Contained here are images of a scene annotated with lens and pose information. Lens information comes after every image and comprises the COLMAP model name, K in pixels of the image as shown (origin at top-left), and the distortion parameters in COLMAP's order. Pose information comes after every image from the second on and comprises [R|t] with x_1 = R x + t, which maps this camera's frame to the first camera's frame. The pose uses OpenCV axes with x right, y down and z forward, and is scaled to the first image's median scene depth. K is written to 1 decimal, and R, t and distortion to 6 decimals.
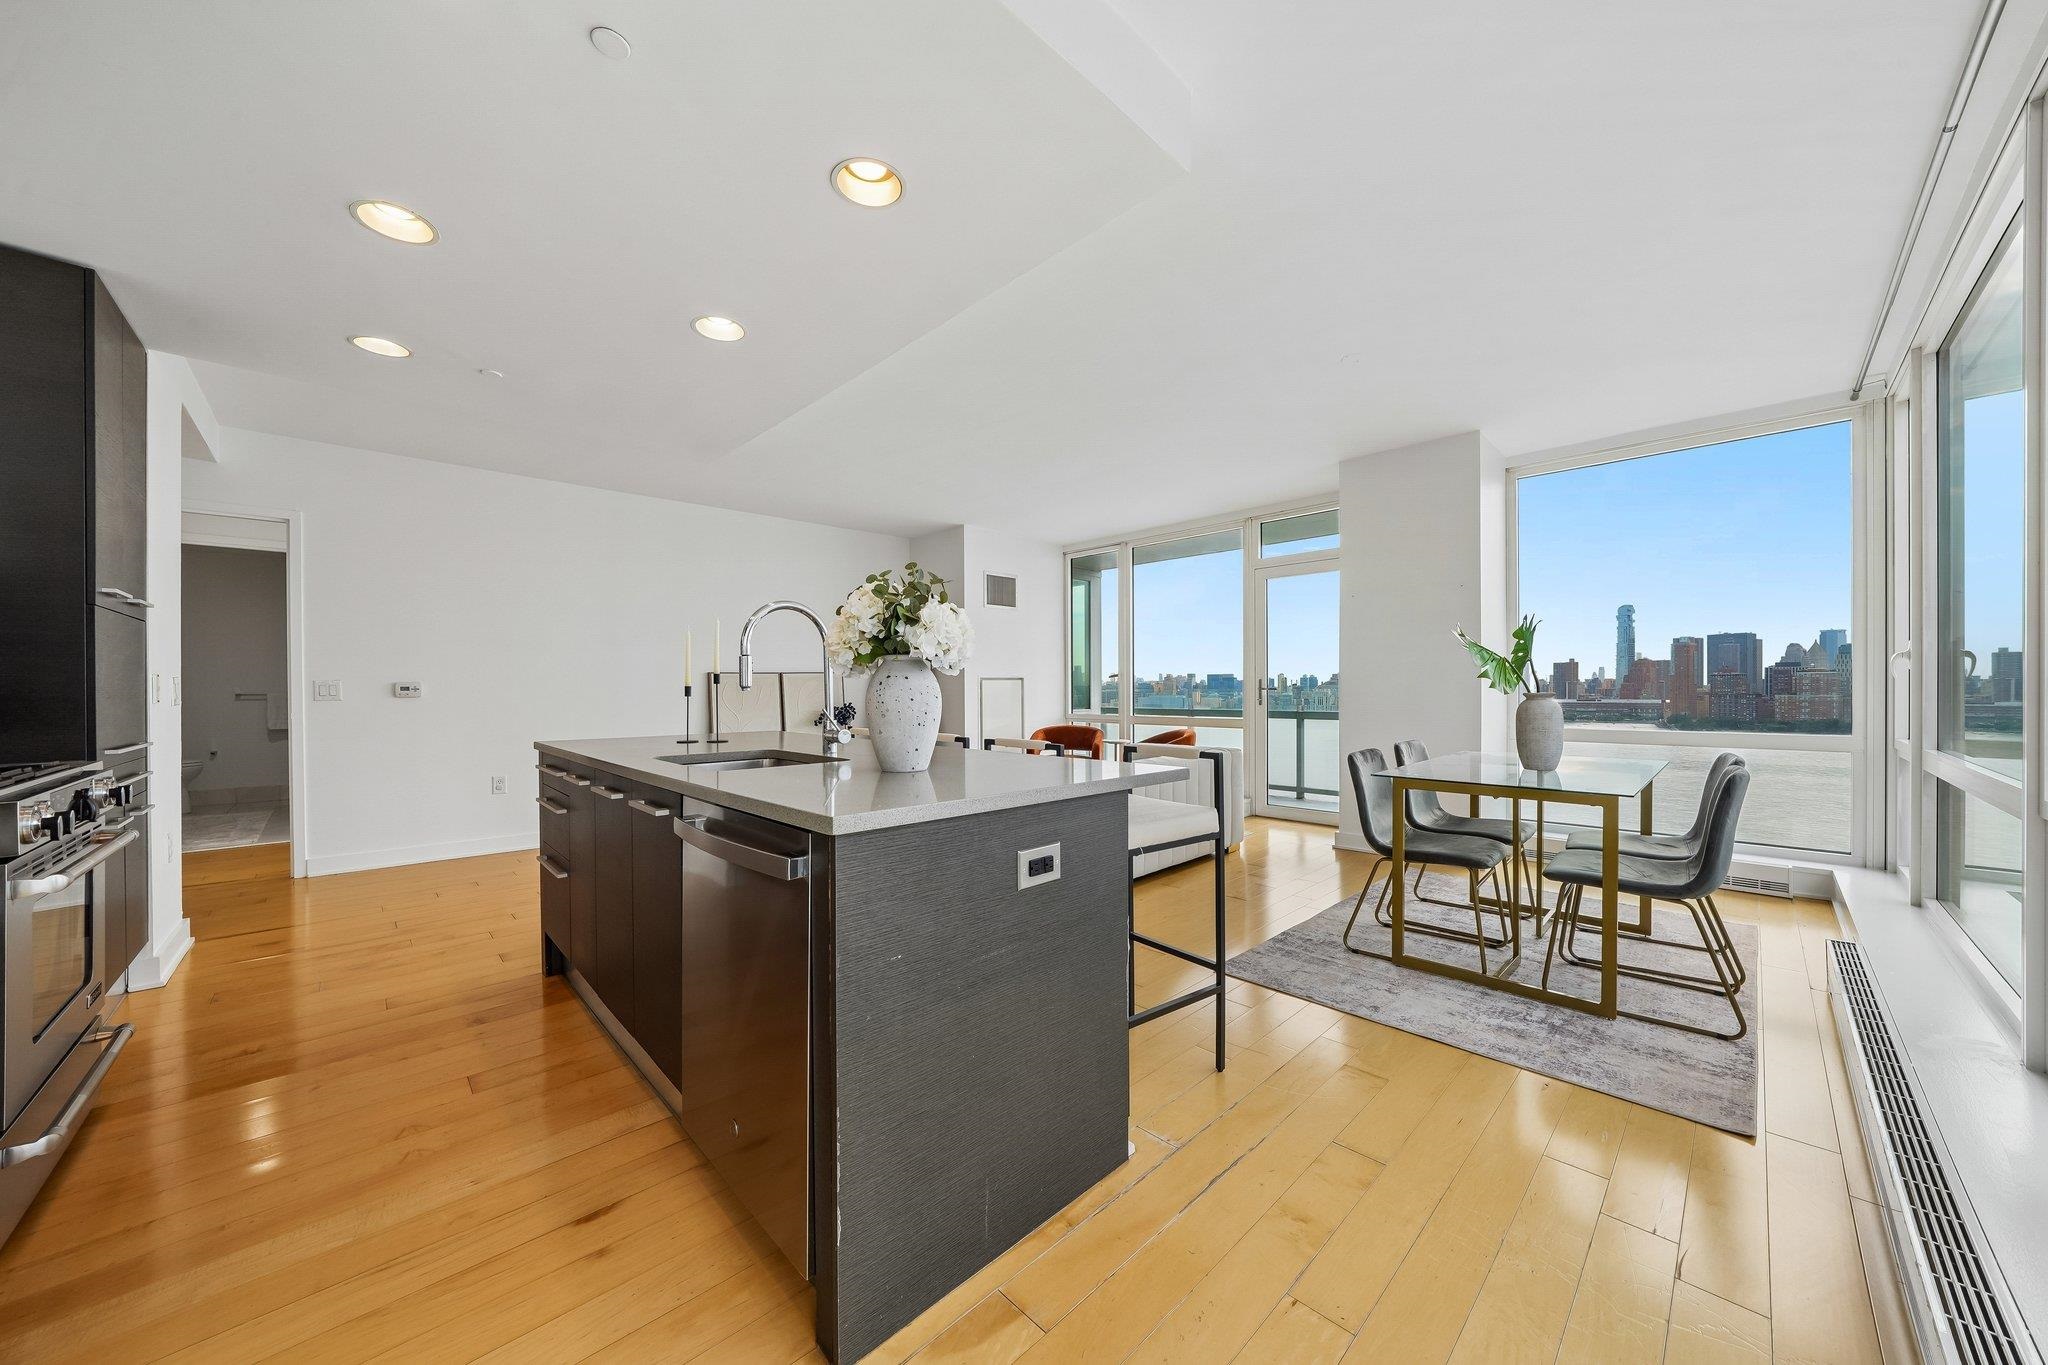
lens RADIAL K [[717.8, 0, 1032.9], [0, 717.8, 696.4], [0, 0, 1]] dist [-0.008180, 0.000782]
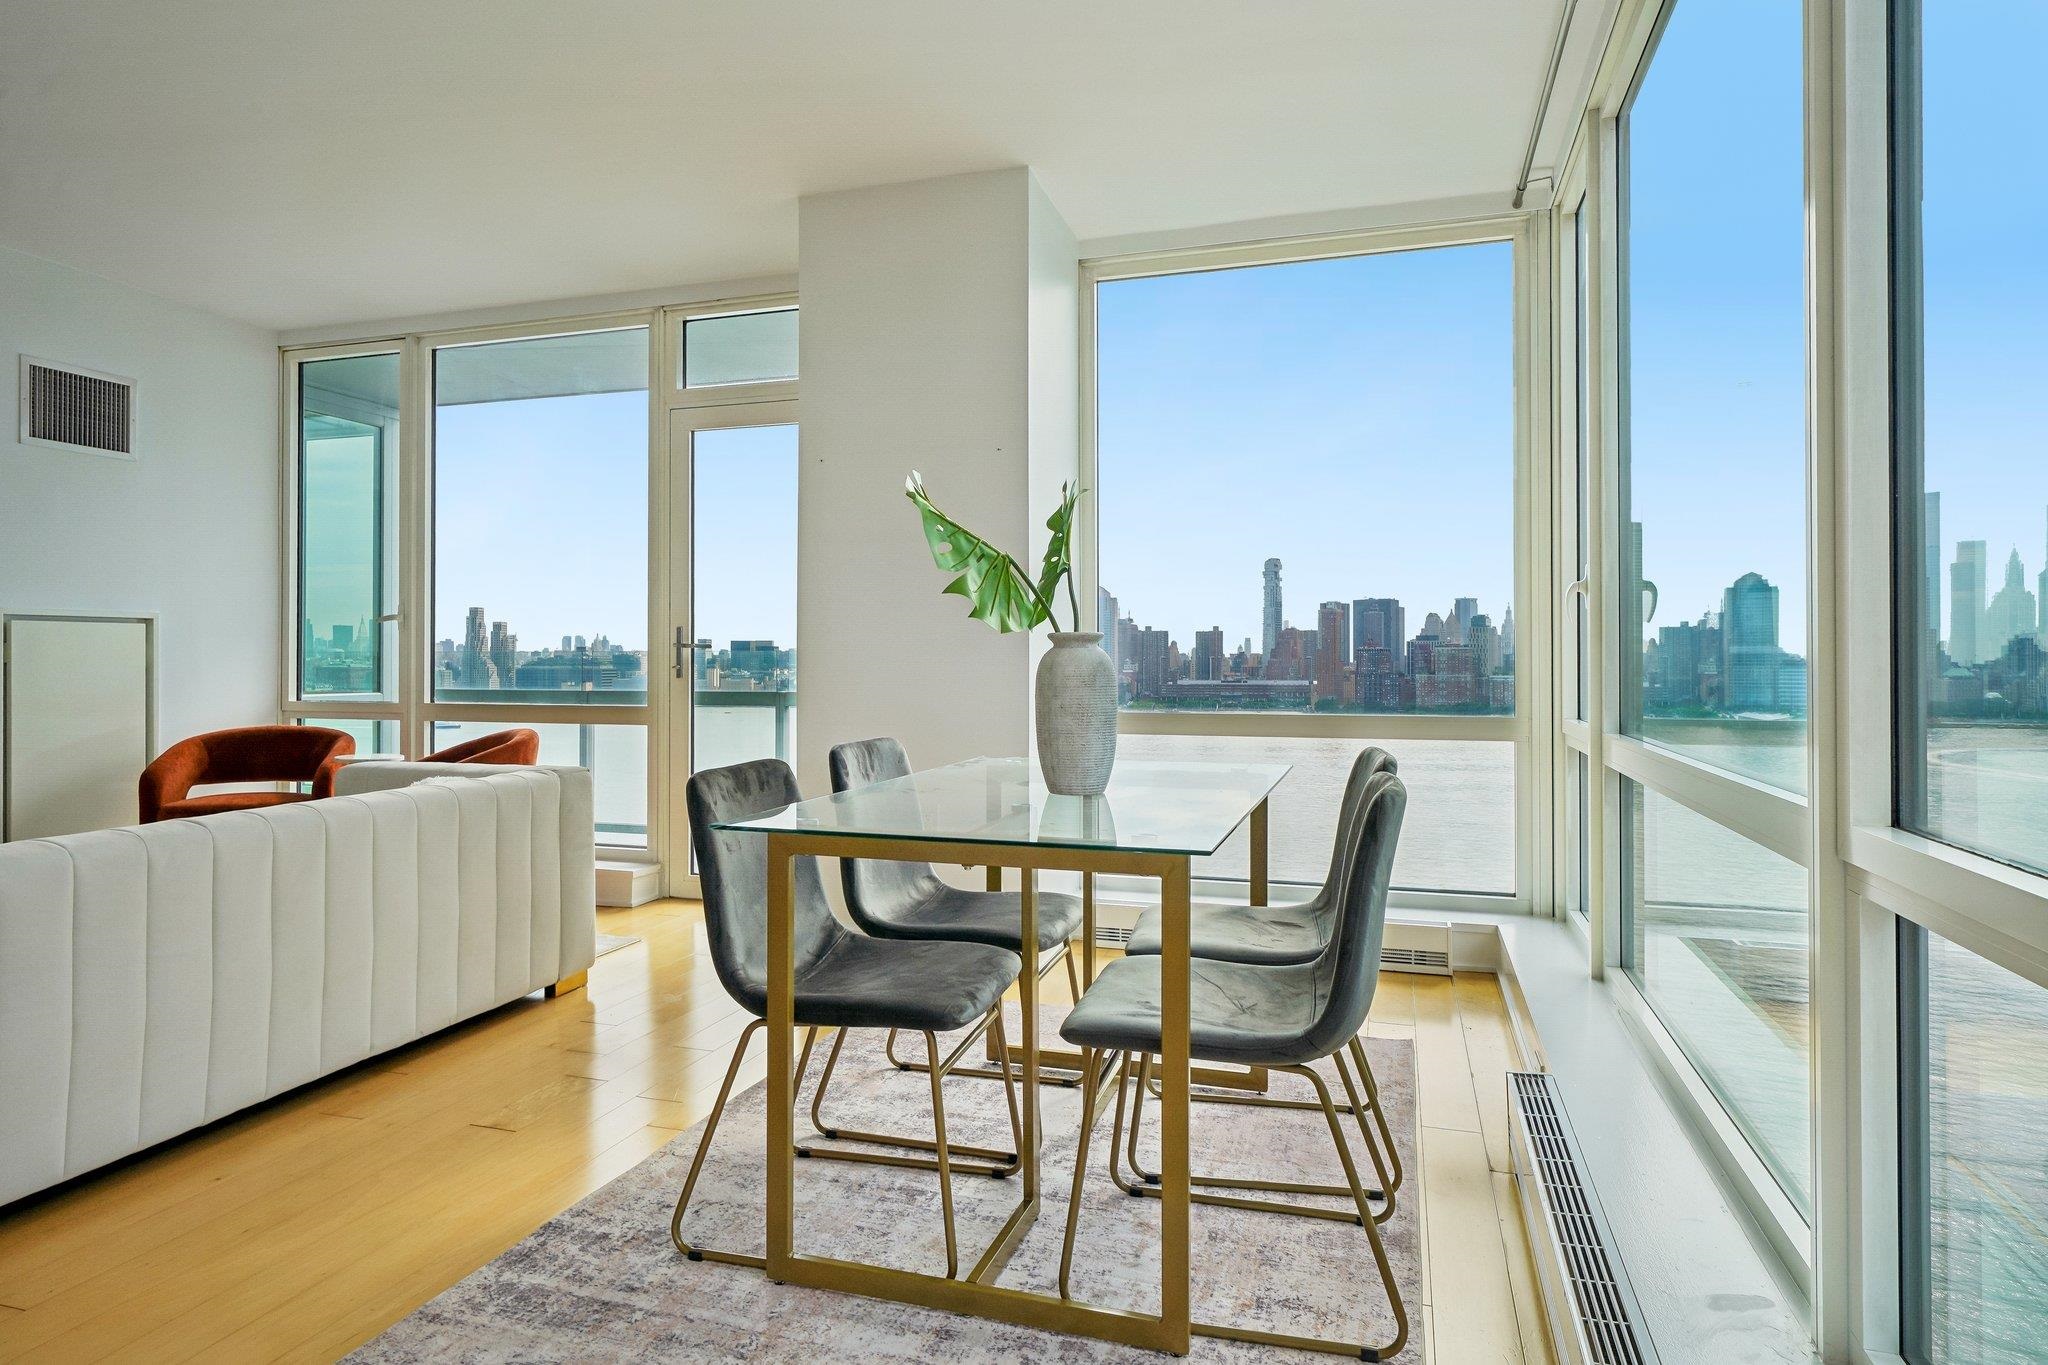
lens RADIAL K [[1174.7, 0, 1027.7], [0, 1174.7, 662.5], [0, 0, 1]] dist [0.006185, -0.001866]
pose [[0.883682, 0.005197, 0.468058, 0.268761], [0.000511, 0.999927, -0.012068, 0.020811], [-0.468087, 0.010904, 0.883615, 0.275317]]
